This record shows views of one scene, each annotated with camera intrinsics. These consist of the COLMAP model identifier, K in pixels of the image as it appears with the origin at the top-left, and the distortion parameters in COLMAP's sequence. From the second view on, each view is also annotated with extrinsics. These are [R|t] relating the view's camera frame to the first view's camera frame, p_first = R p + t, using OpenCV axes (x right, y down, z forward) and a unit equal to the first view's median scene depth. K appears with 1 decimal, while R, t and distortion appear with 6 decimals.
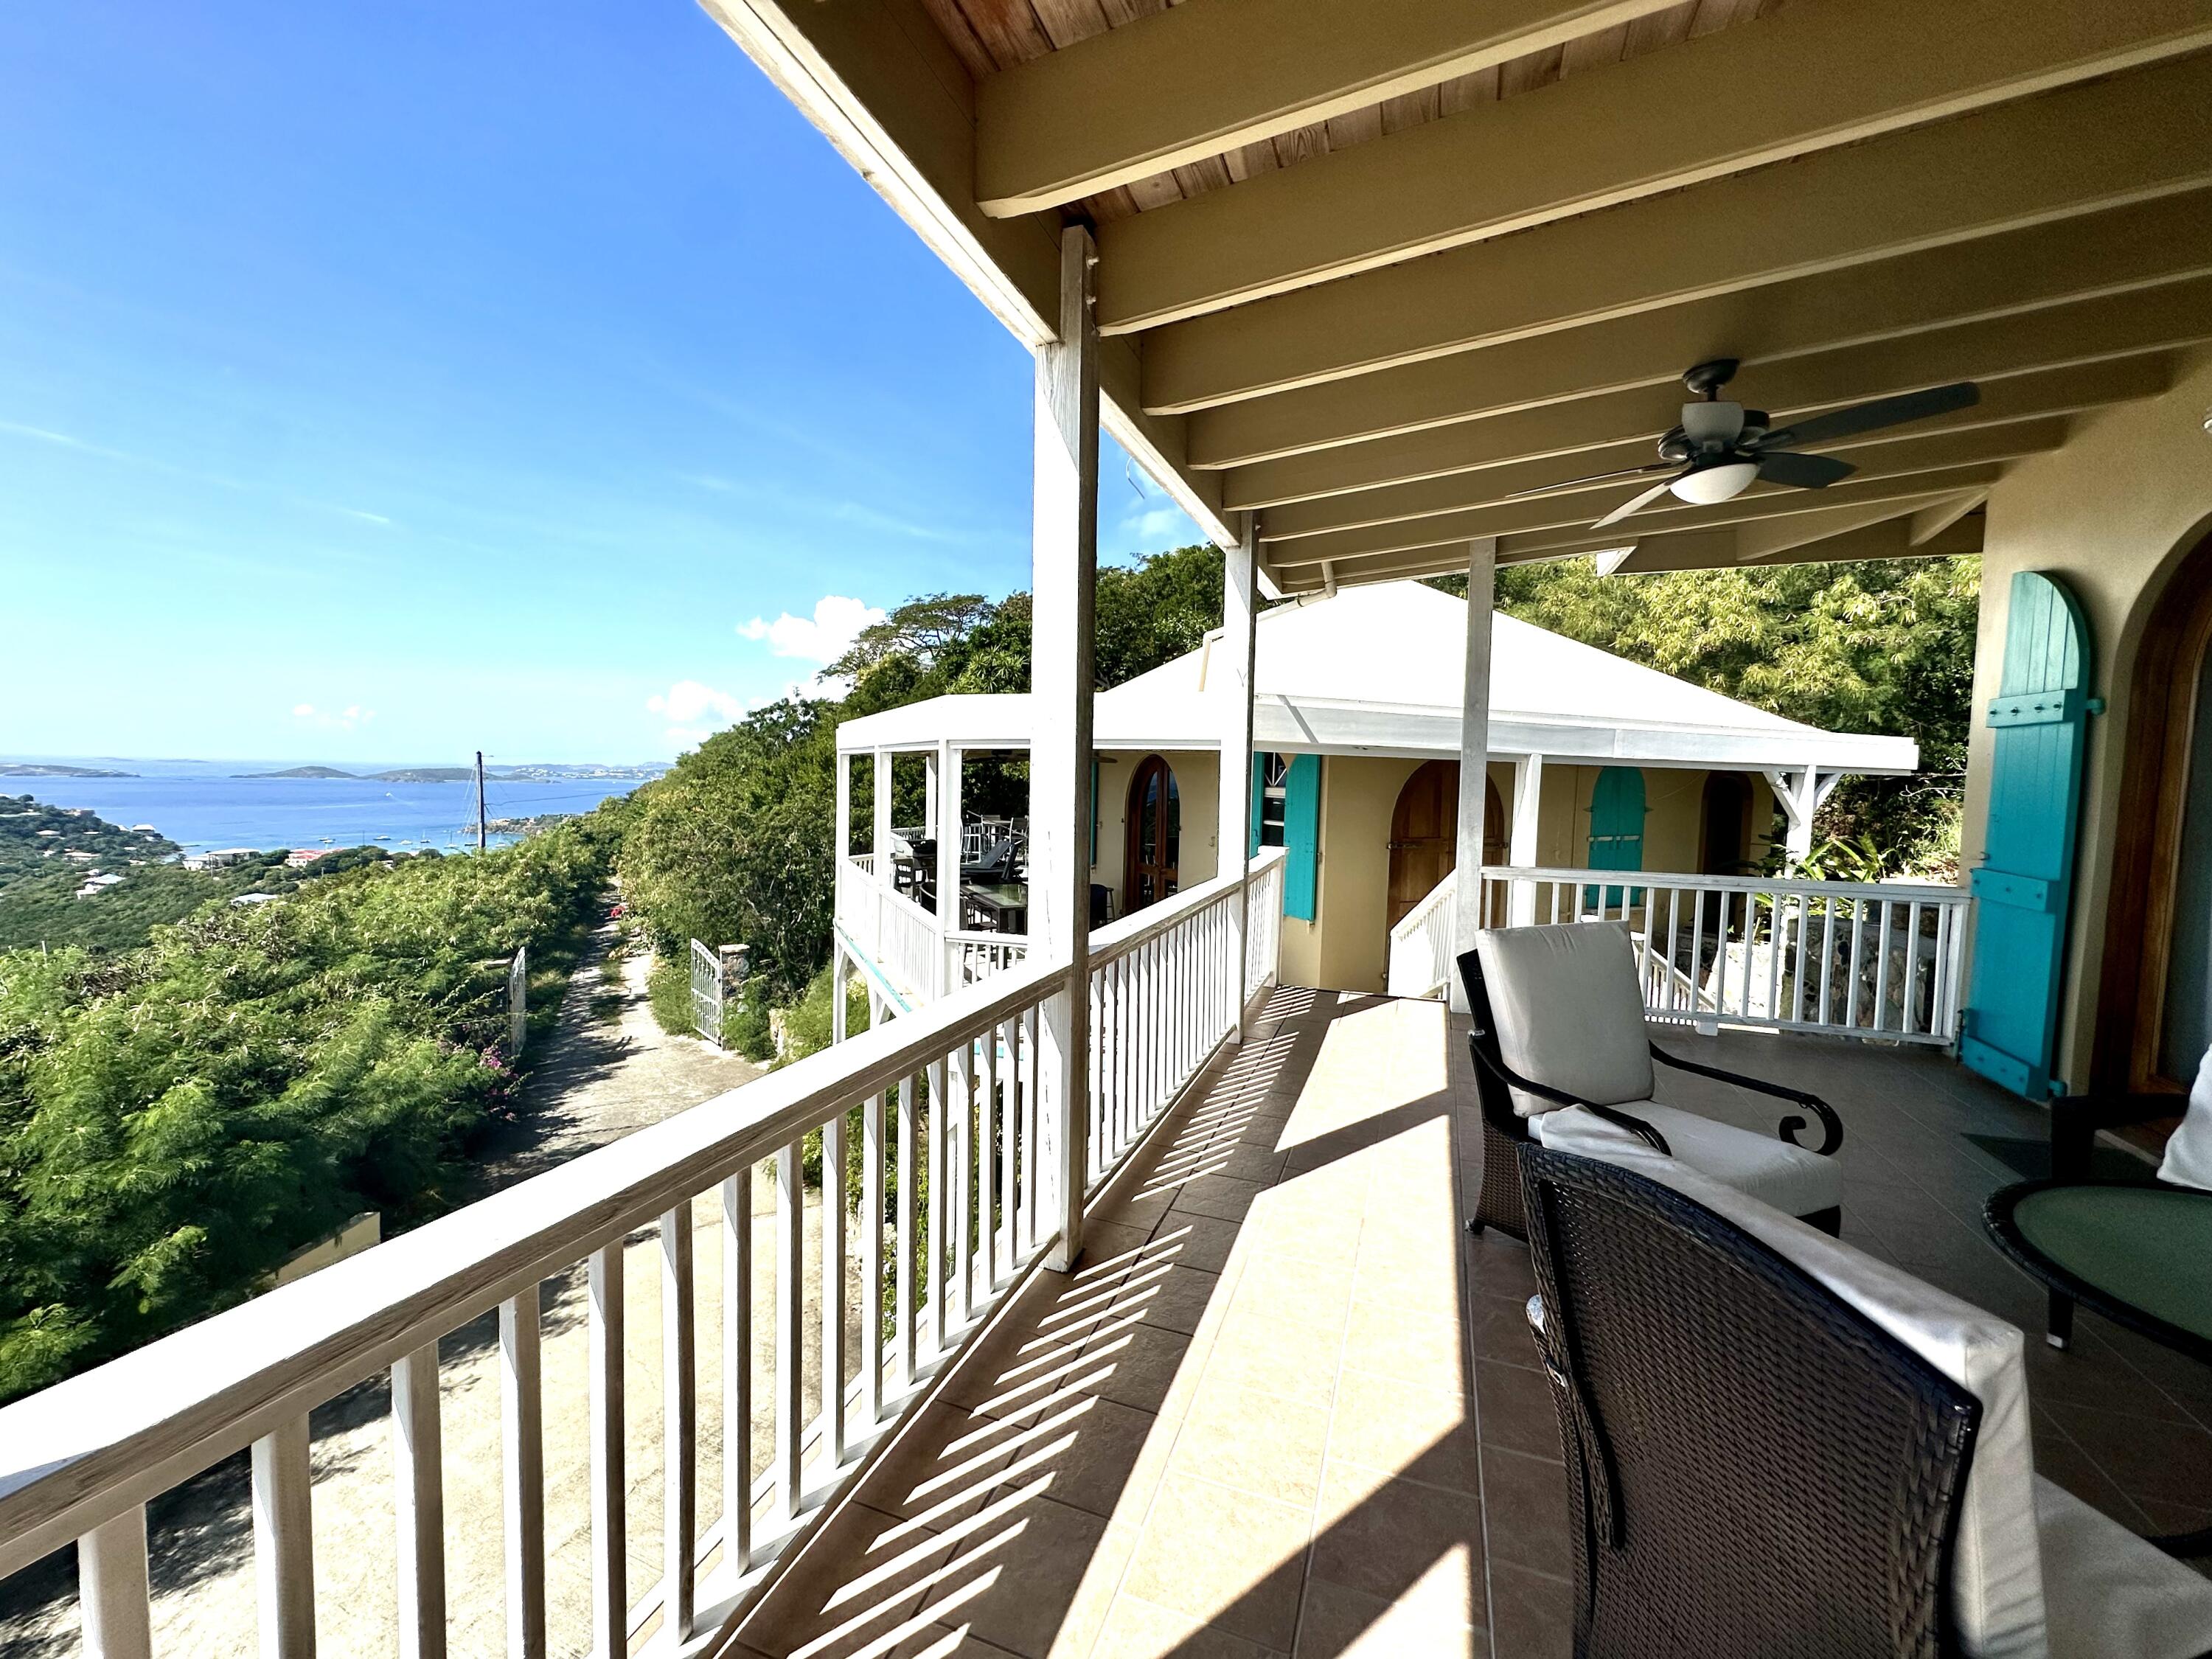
lens RADIAL K [[878.9, 0, 1101.2], [0, 878.9, 821.9], [0, 0, 1]] dist [-0.003571, 0.000578]
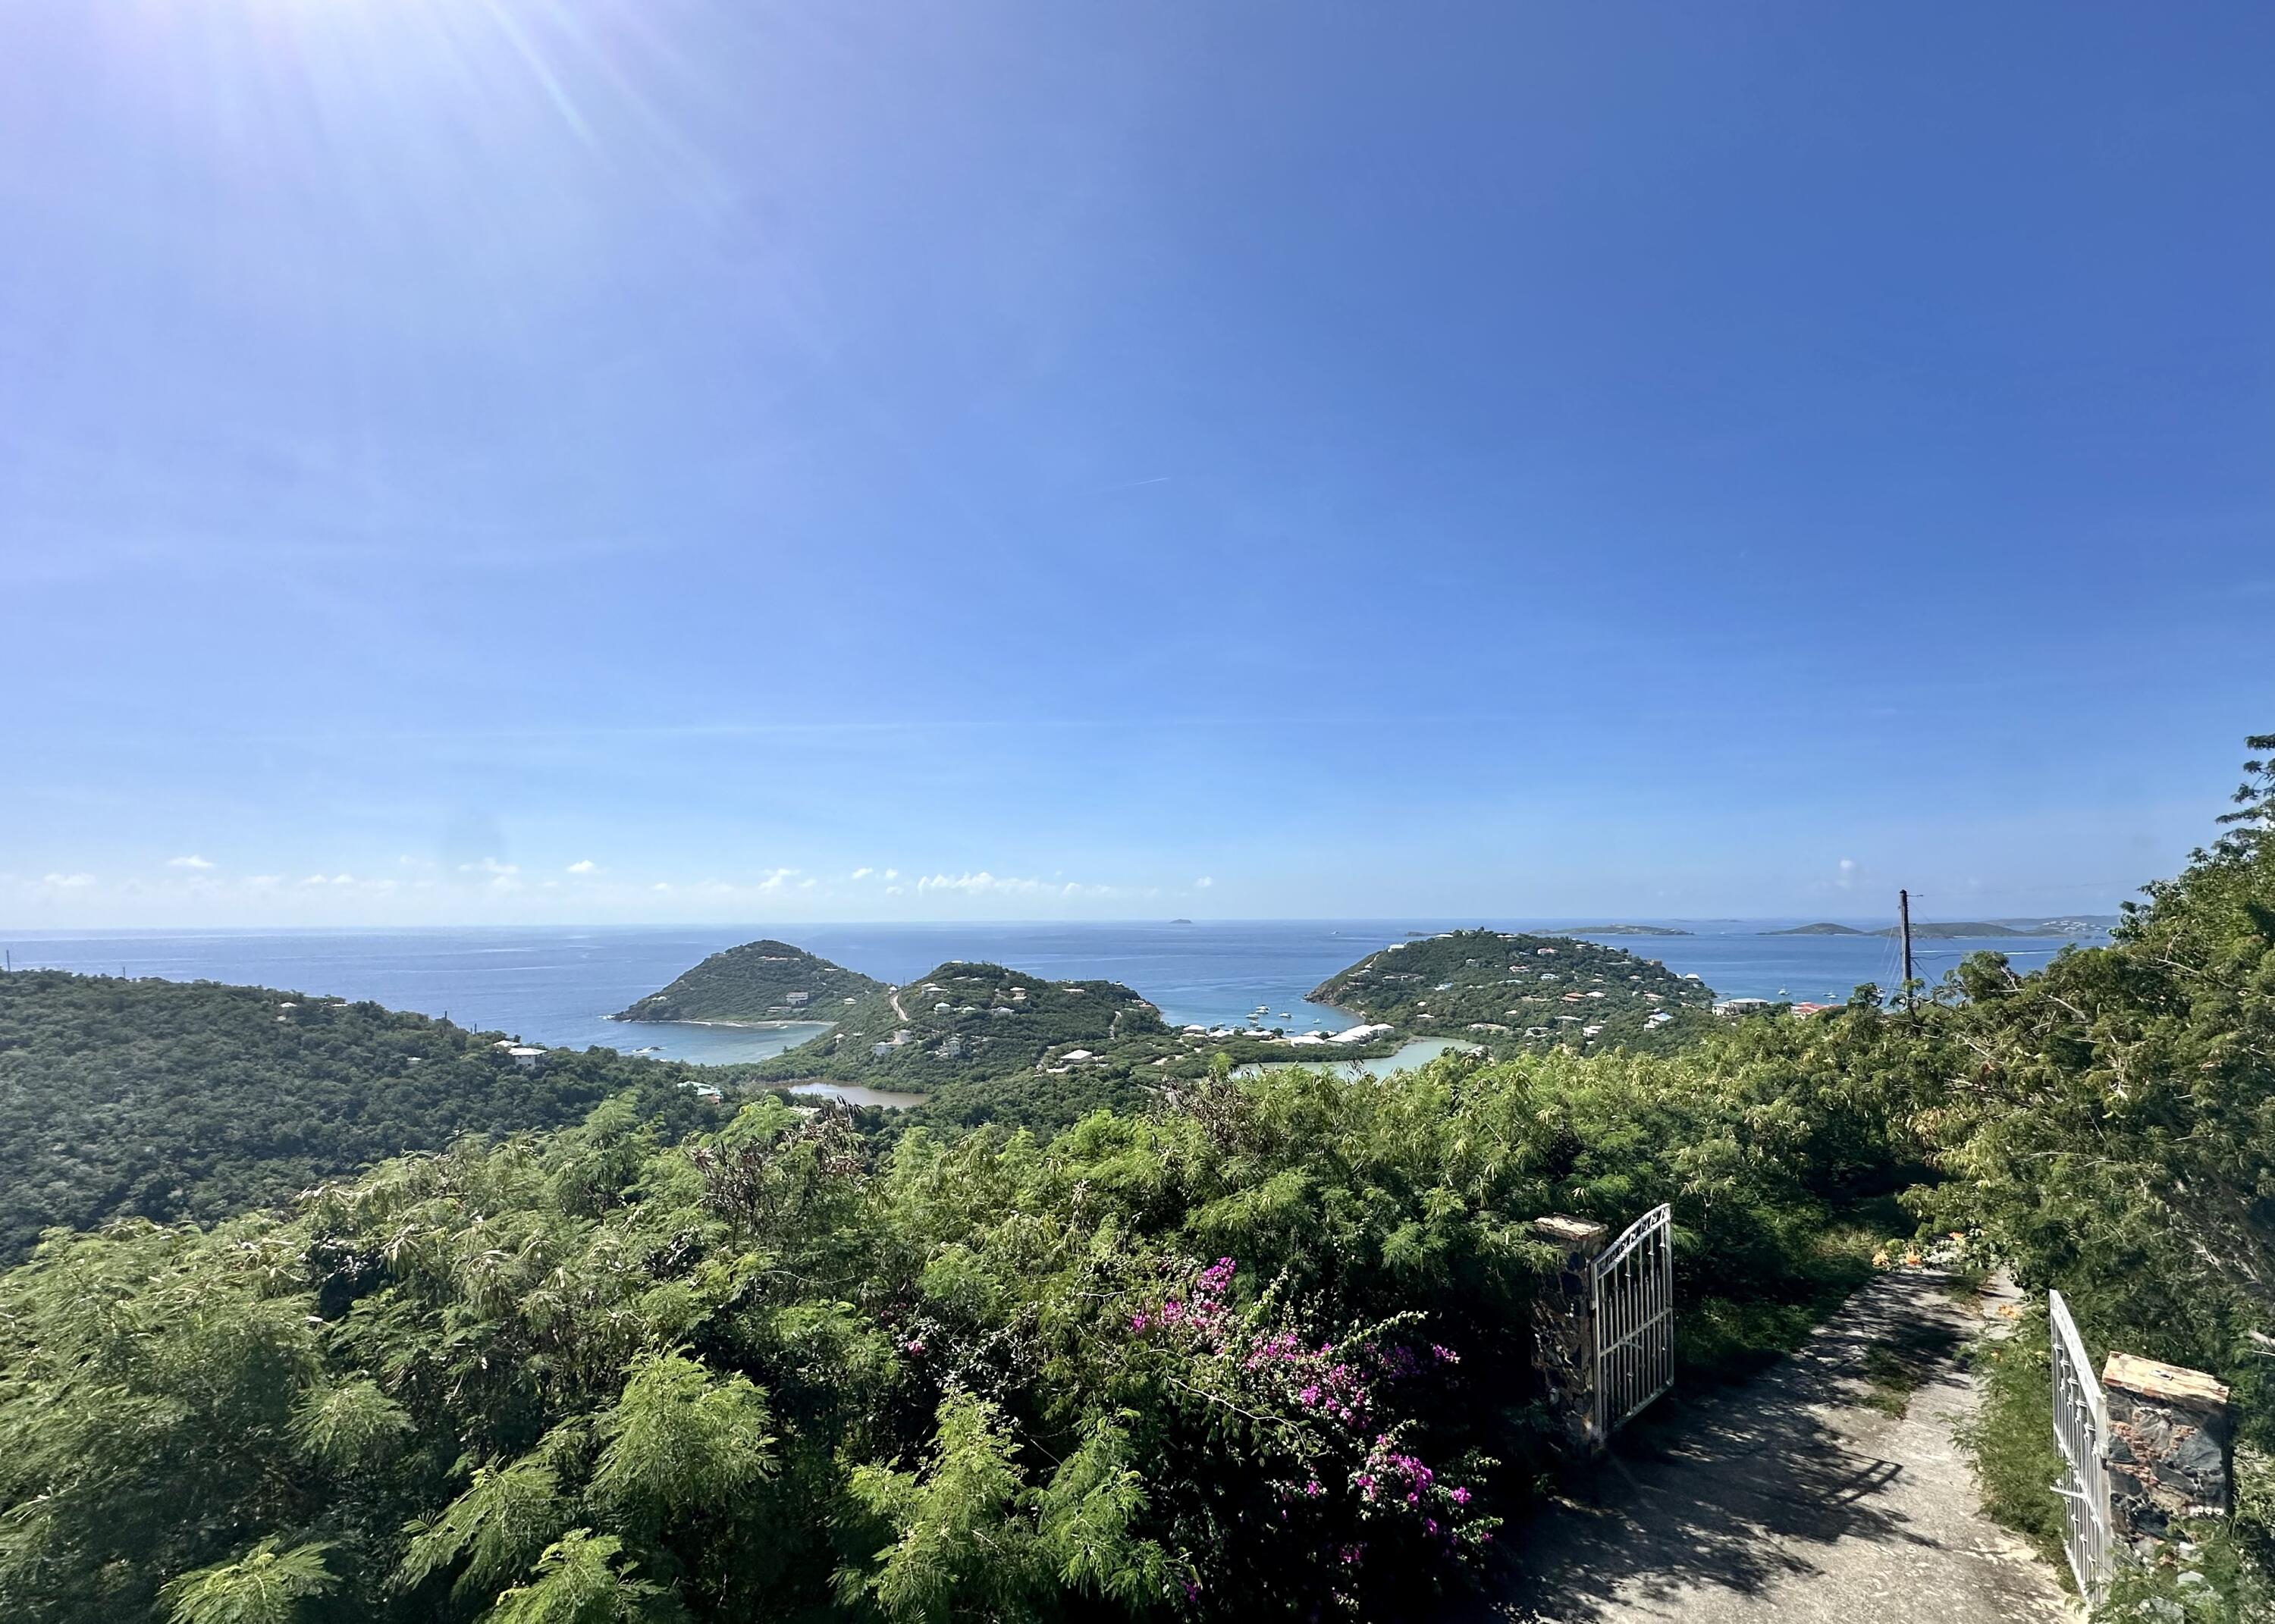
lens RADIAL K [[925.8, 0, 1199.0], [0, 925.8, 886.8], [0, 0, 1]] dist [-0.004375, -0.000074]
pose [[0.236875, -0.058315, -0.969788, -0.150998], [-0.040520, 0.996735, -0.069832, 0.000019], [0.970695, 0.055837, 0.233739, 0.527291]]
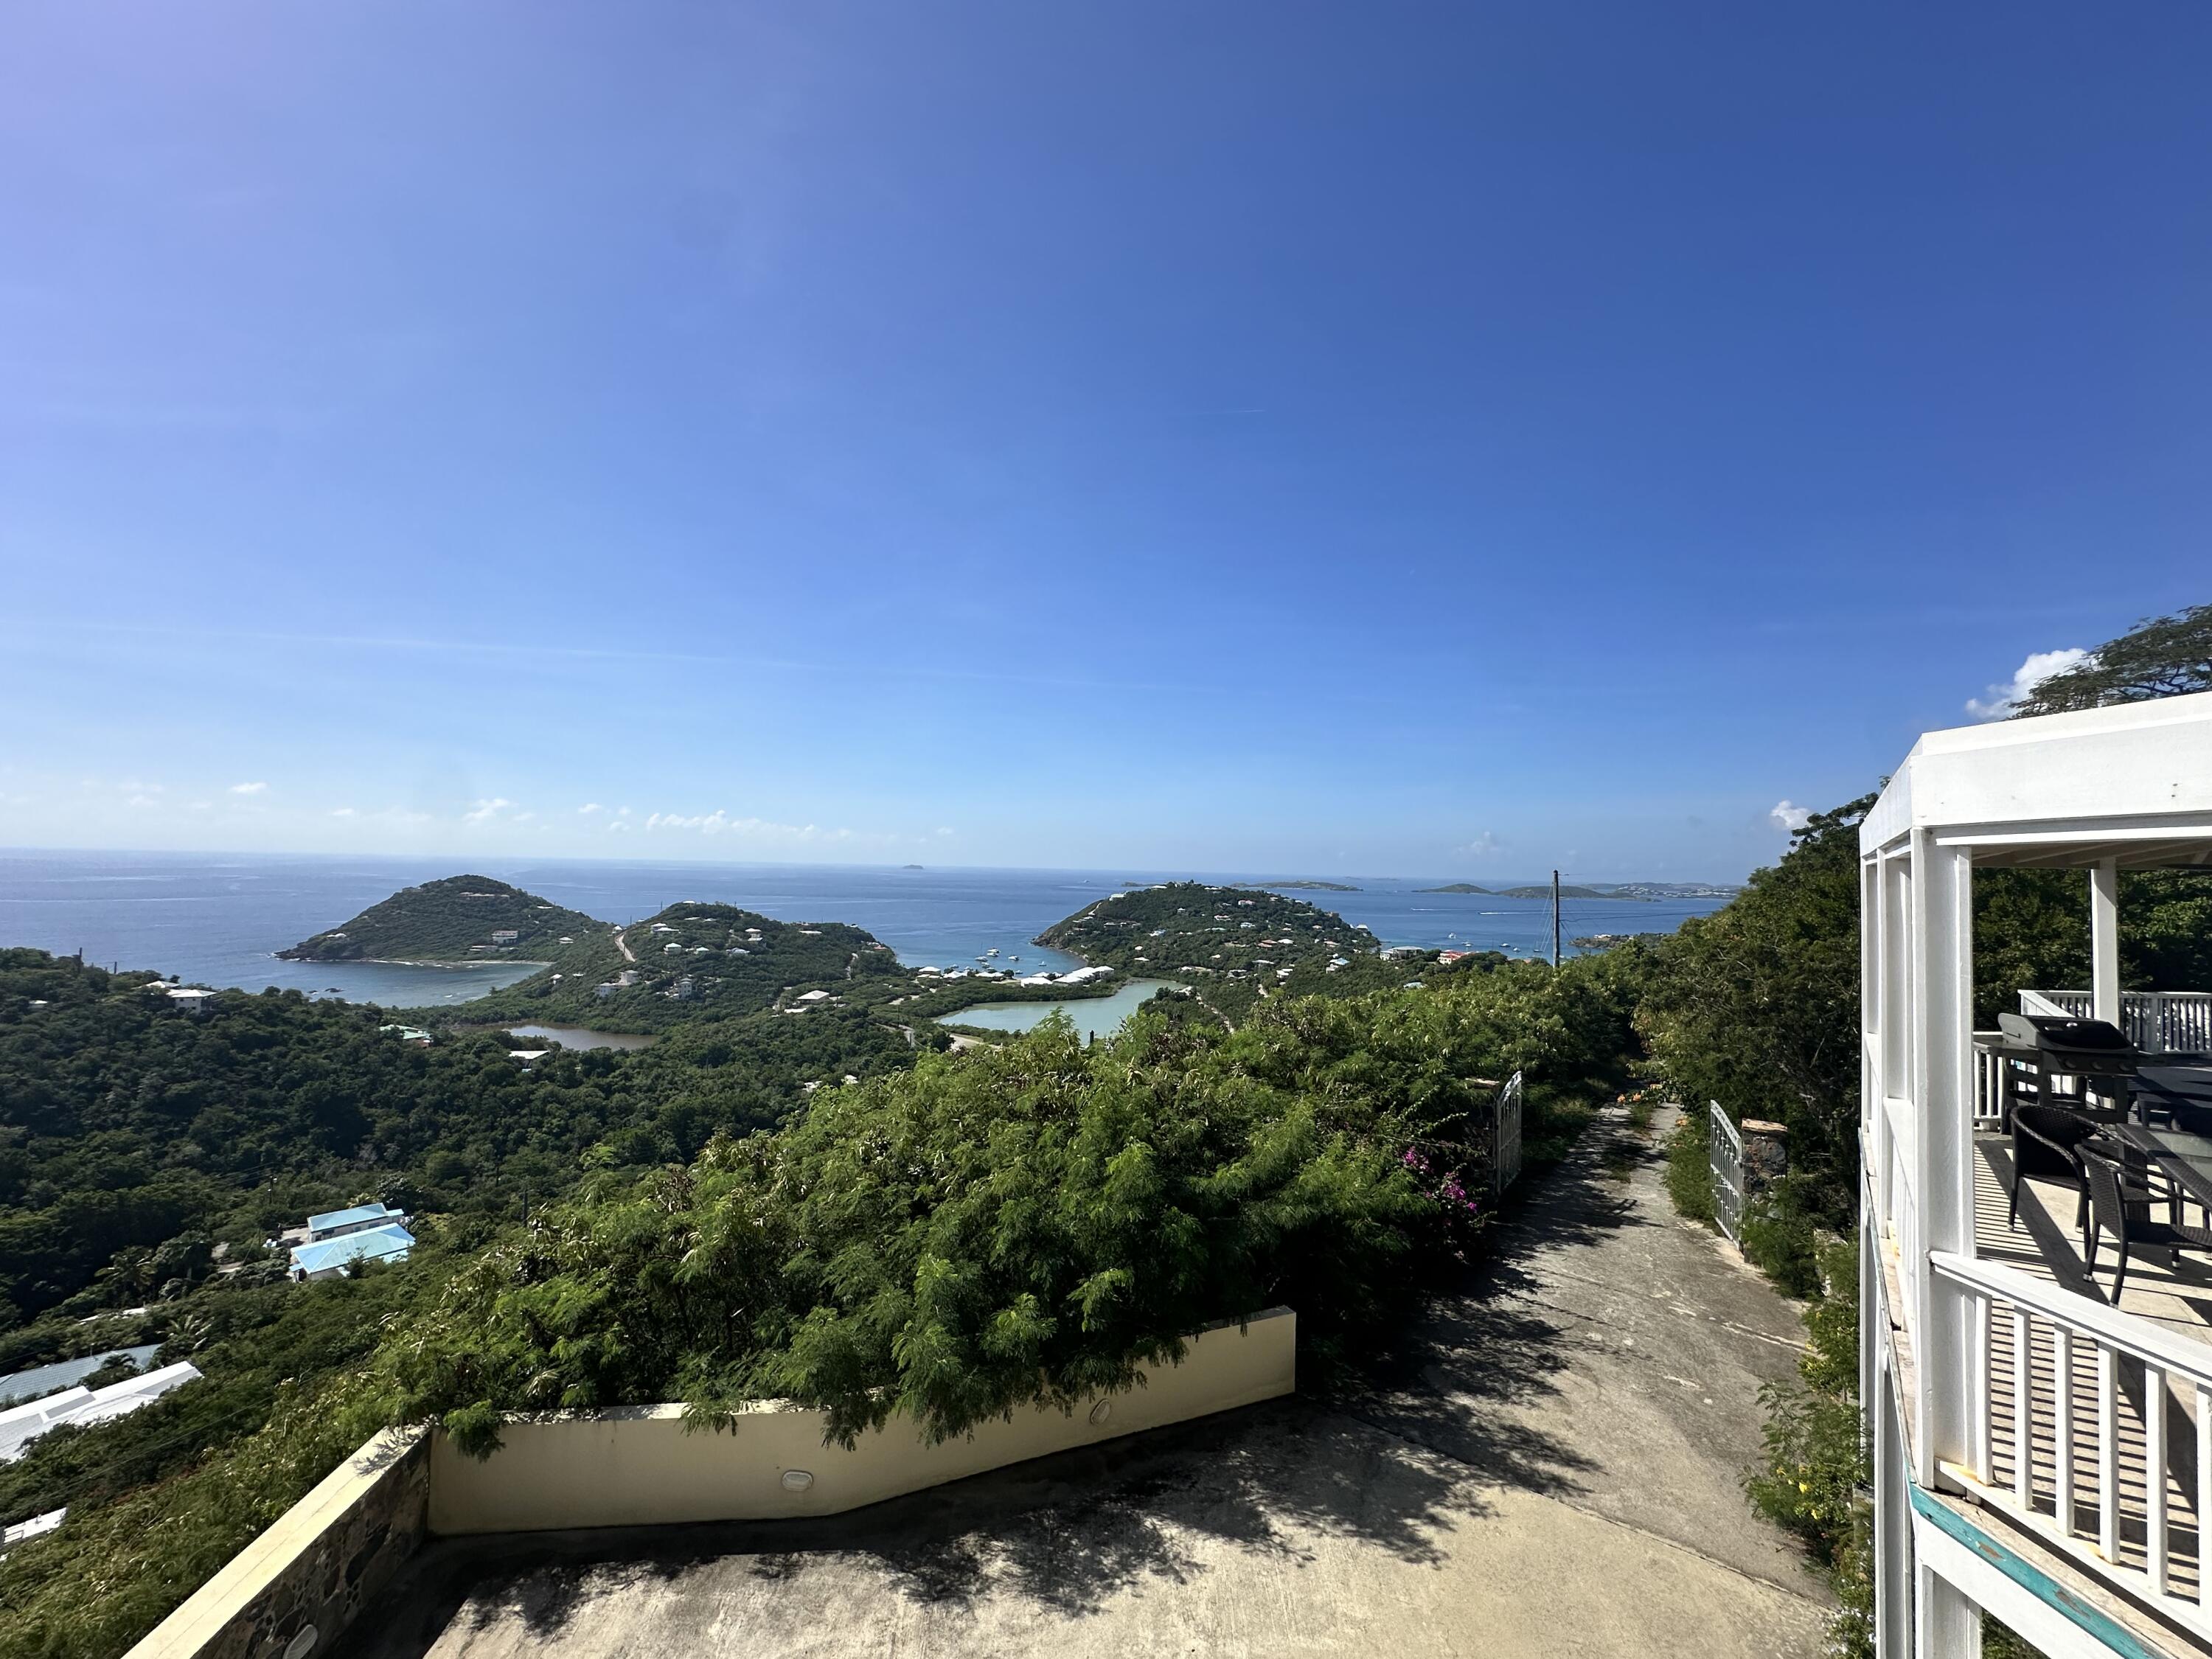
lens RADIAL K [[878.9, 0, 1116.9], [0, 878.9, 833.7], [0, 0, 1]] dist [-0.003571, 0.000578]
pose [[0.446981, -0.047331, -0.893291, 0.017697], [-0.060818, 0.994681, -0.083135, -0.009122], [0.892474, 0.091488, 0.441725, 0.138253]]
